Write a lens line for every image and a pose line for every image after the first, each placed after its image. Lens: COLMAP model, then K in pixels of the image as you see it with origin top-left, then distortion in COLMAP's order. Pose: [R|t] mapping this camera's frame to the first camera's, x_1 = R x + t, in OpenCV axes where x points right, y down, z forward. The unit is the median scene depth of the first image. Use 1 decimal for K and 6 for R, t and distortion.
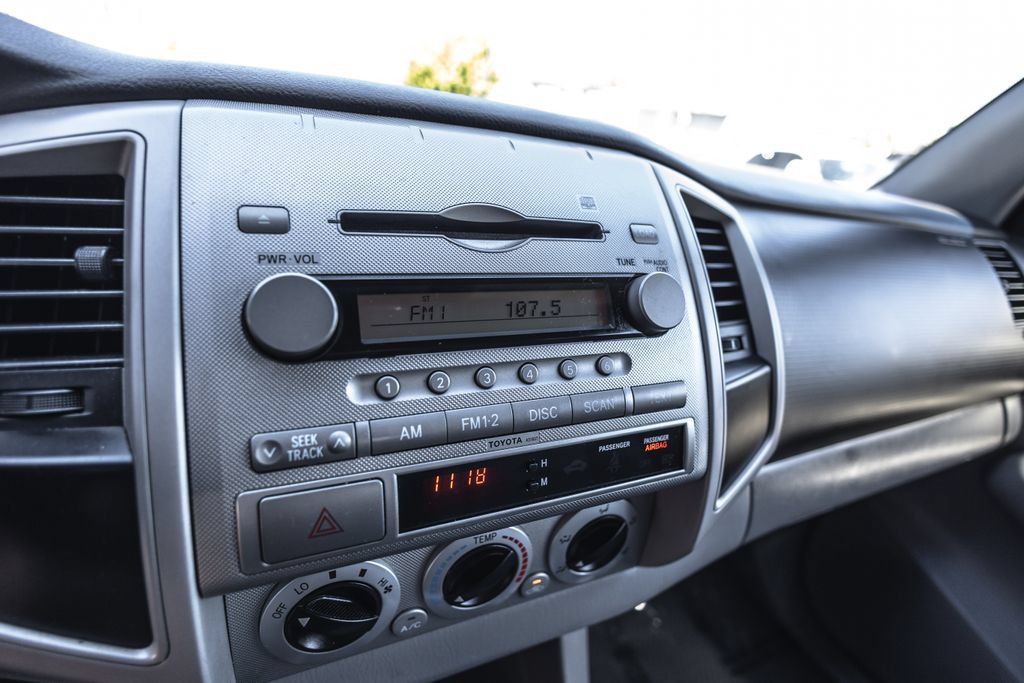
lens RADIAL K [[486.3, 0, 511.4], [0, 486.3, 340.8], [0, 0, 1]] dist [0.006262, 0.000921]
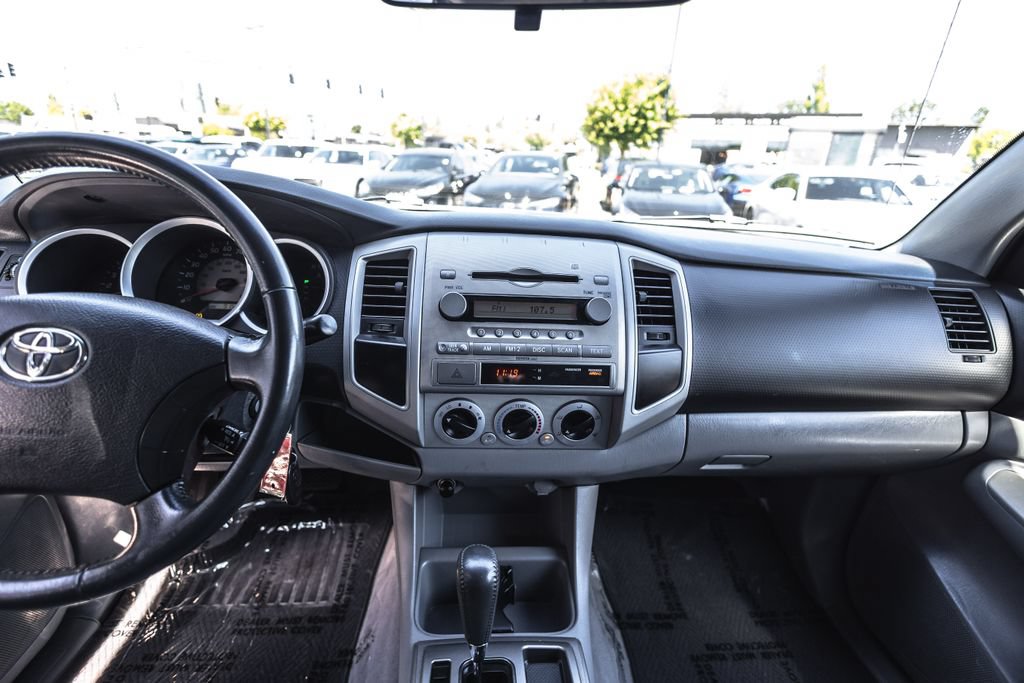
lens RADIAL K [[474.8, 0, 511.8], [0, 474.8, 340.2], [0, 0, 1]] dist [0.014880, -0.005050]
pose [[0.940981, 0.065432, -0.332074, 0.717041], [-0.084545, 0.995473, -0.043423, 0.207880], [0.327729, 0.068935, 0.942253, -1.335604]]
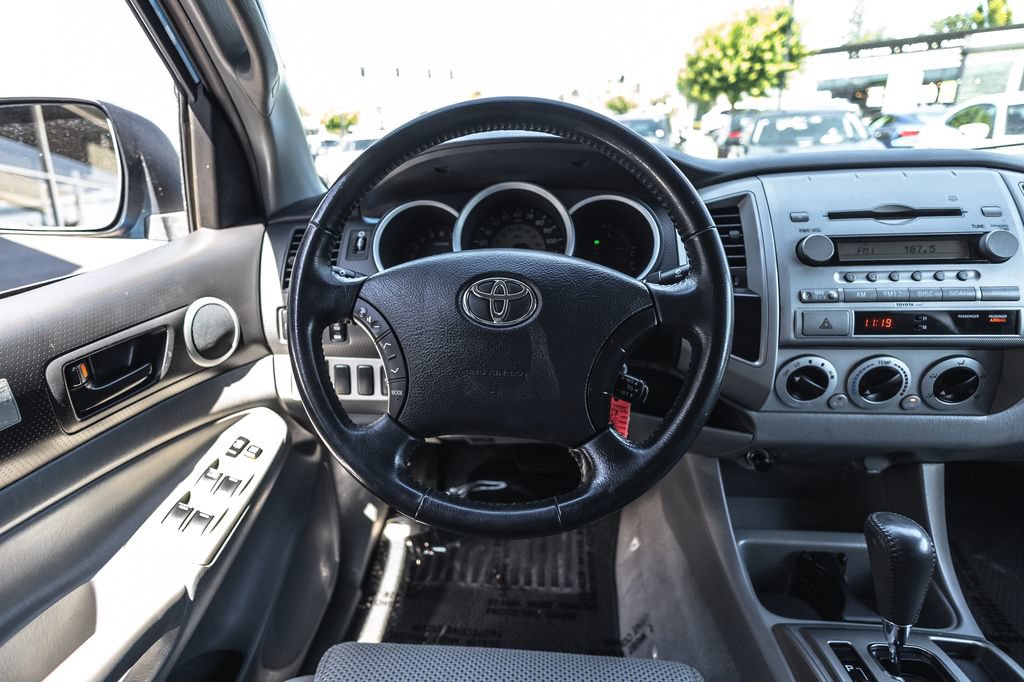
lens RADIAL K [[529.1, 0, 483.2], [0, 529.1, 321.4], [0, 0, 1]] dist [0.012468, -0.004568]
pose [[0.854336, 0.026237, -0.519058, -0.375276], [-0.063077, 0.996576, -0.053447, 0.503556], [0.515879, 0.078403, 0.853066, -2.004343]]
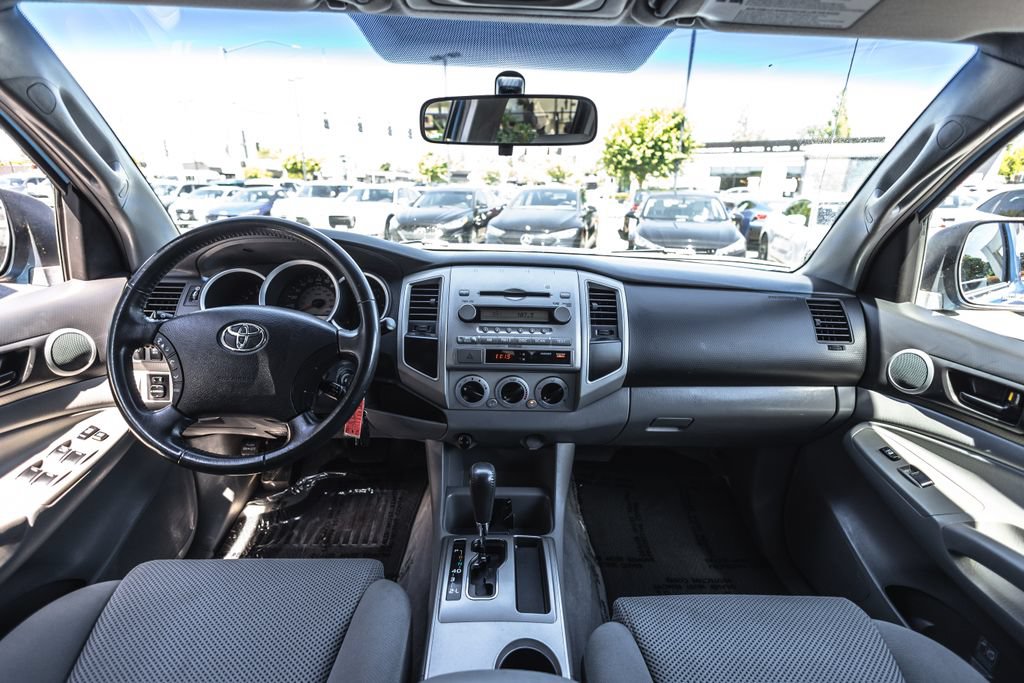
lens RADIAL K [[474.8, 0, 512.4], [0, 474.8, 340.8], [0, 0, 1]] dist [0.014880, -0.005050]
pose [[0.923176, 0.035759, -0.382711, 1.379749], [-0.078546, 0.992203, -0.096762, 0.501477], [0.376267, 0.119389, 0.918787, -2.433842]]
